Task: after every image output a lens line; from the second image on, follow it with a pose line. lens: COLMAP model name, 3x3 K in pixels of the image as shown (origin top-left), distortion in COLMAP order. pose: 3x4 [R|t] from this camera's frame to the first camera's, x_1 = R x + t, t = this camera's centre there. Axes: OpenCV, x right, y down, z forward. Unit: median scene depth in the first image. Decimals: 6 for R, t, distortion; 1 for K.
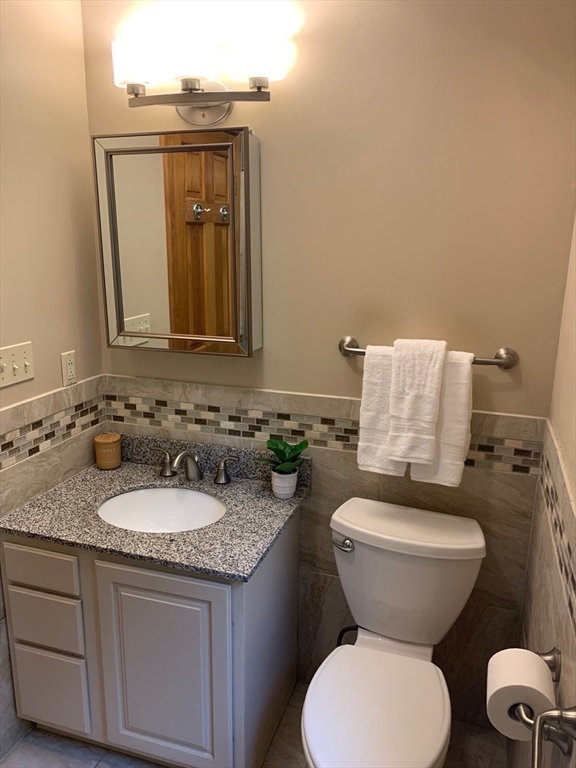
lens RADIAL K [[589.7, 0, 288.0], [0, 589.7, 384.0], [0, 0, 1]] dist [0.077038, -0.138774]
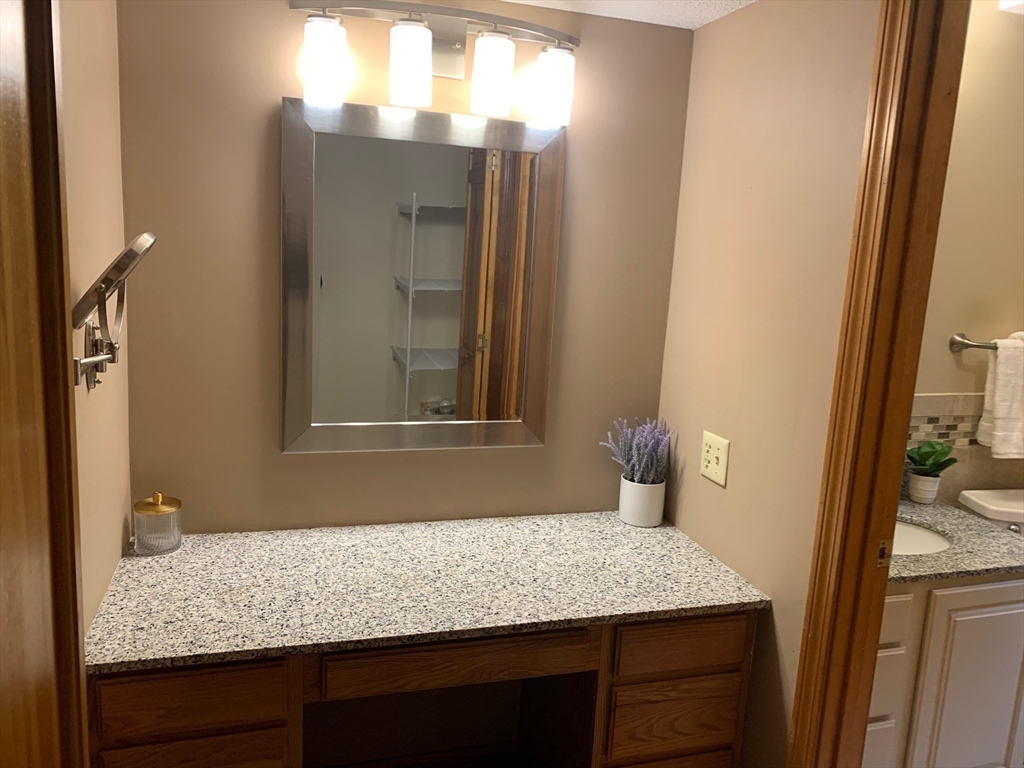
lens RADIAL K [[786.3, 0, 516.1], [0, 786.3, 373.3], [0, 0, 1]] dist [0.077038, -0.138774]
pose [[0.809199, -0.063186, 0.584127, -1.390954], [0.098557, 0.994711, -0.028932, -0.049265], [-0.579209, 0.080982, 0.811146, 0.349252]]
